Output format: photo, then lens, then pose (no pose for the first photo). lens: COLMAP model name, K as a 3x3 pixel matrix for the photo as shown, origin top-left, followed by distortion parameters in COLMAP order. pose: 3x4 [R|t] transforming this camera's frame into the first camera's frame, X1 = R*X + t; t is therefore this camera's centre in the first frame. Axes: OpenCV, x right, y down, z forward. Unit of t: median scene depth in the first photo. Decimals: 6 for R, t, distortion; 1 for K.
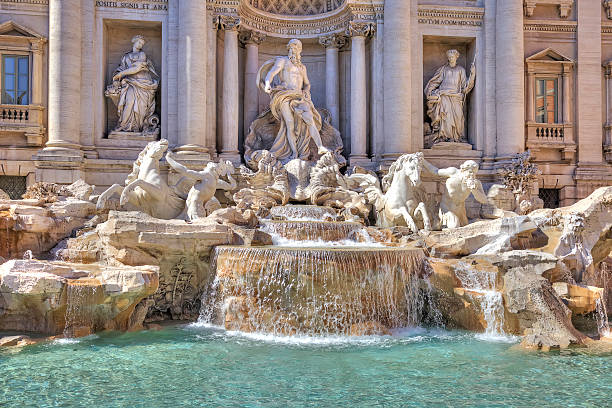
lens RADIAL K [[612.8, 0, 303.8], [0, 612.8, 190.4], [0, 0, 1]] dist [0.021561, 0.023688]
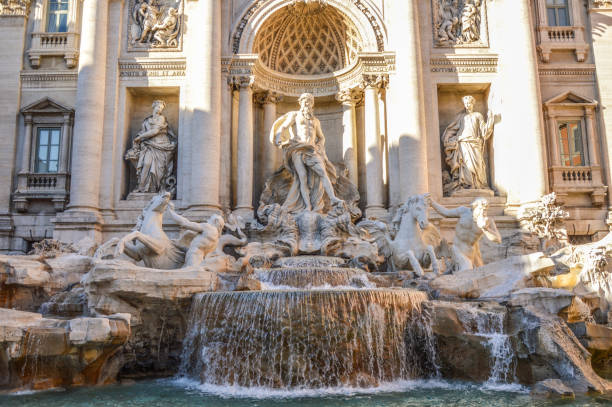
lens RADIAL K [[569.9, 0, 310.4], [0, 569.9, 207.2], [0, 0, 1]] dist [-0.042706, 0.003119]
pose [[0.993755, -0.043793, -0.102633, 0.081107], [0.032716, 0.993696, -0.107231, 0.038404], [0.106682, 0.103204, 0.988923, 0.096654]]
